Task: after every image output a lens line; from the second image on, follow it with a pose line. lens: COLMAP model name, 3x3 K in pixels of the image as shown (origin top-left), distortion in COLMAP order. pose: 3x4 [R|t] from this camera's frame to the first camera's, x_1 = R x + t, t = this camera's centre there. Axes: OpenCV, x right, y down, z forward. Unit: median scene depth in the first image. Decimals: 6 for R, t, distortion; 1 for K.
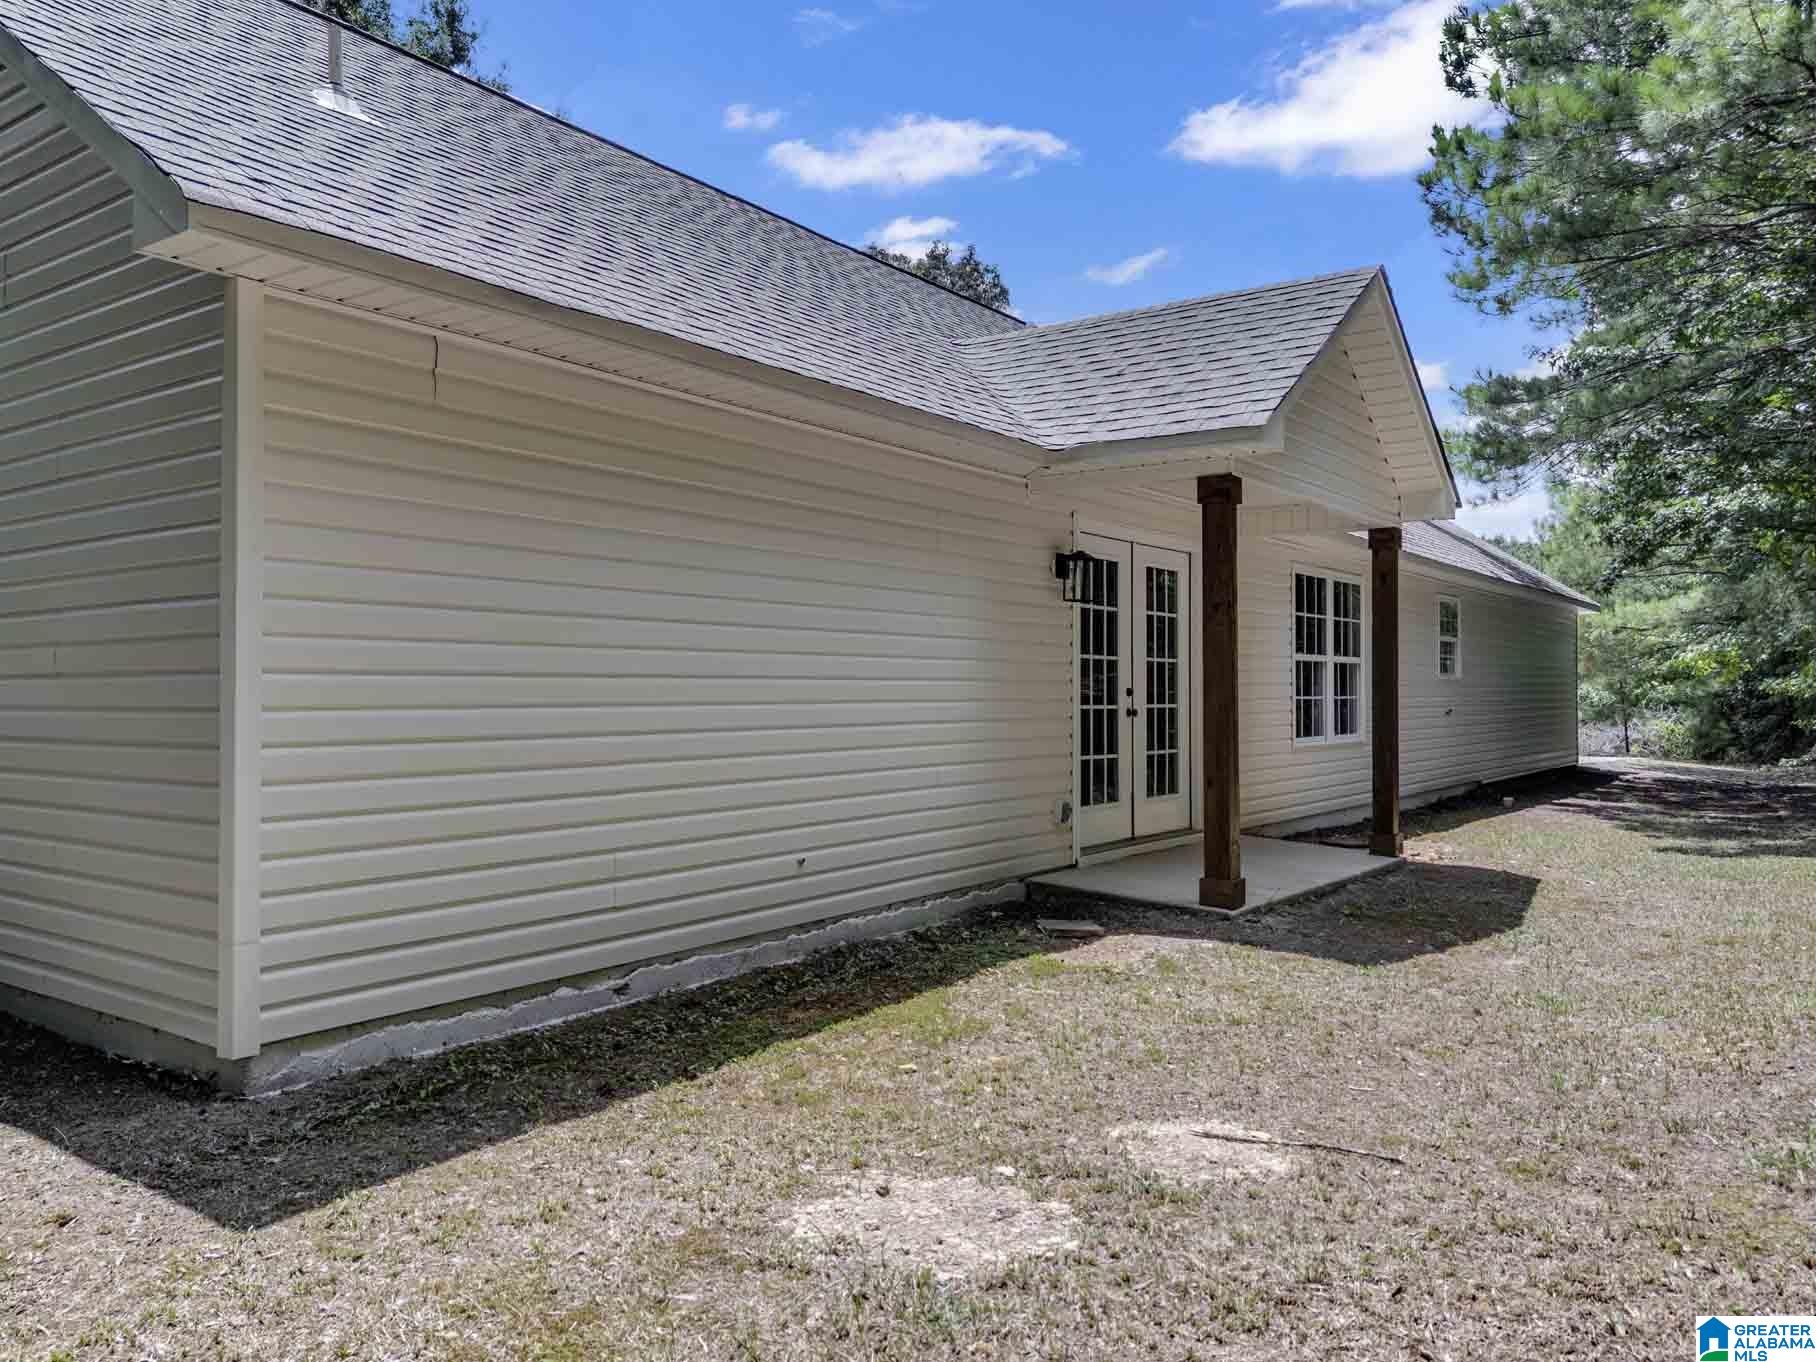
lens RADIAL K [[1320.1, 0, 901.1], [0, 1320.1, 677.8], [0, 0, 1]] dist [0.077524, -0.077312]
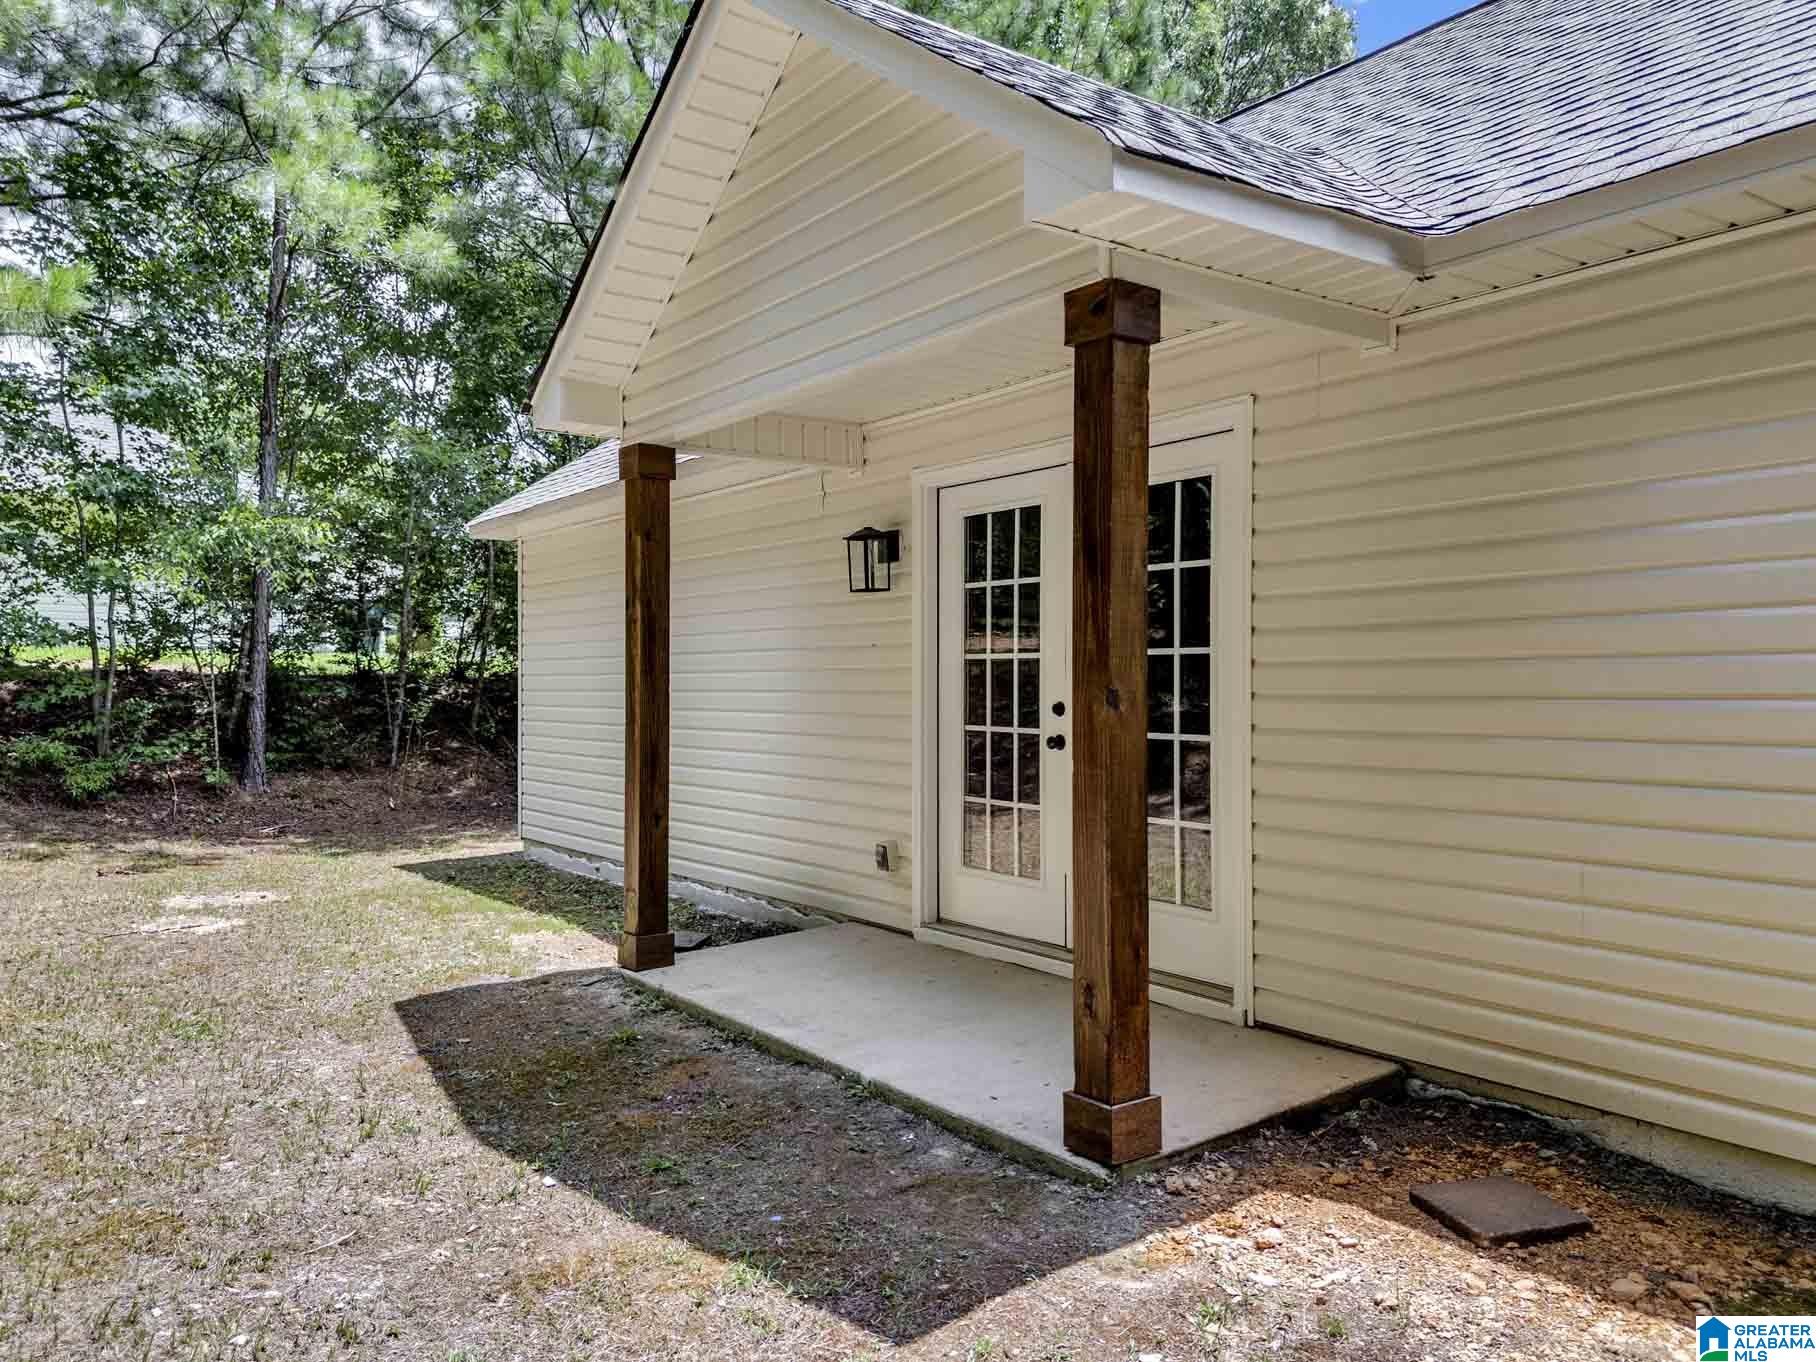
lens RADIAL K [[1320.1, 0, 901.1], [0, 1320.1, 677.8], [0, 0, 1]] dist [0.077524, -0.077312]
pose [[-0.306399, -0.008784, -0.951863, 0.793367], [0.009302, 0.999882, -0.012222, 0.003492], [0.951858, -0.012598, -0.306281, 1.137779]]
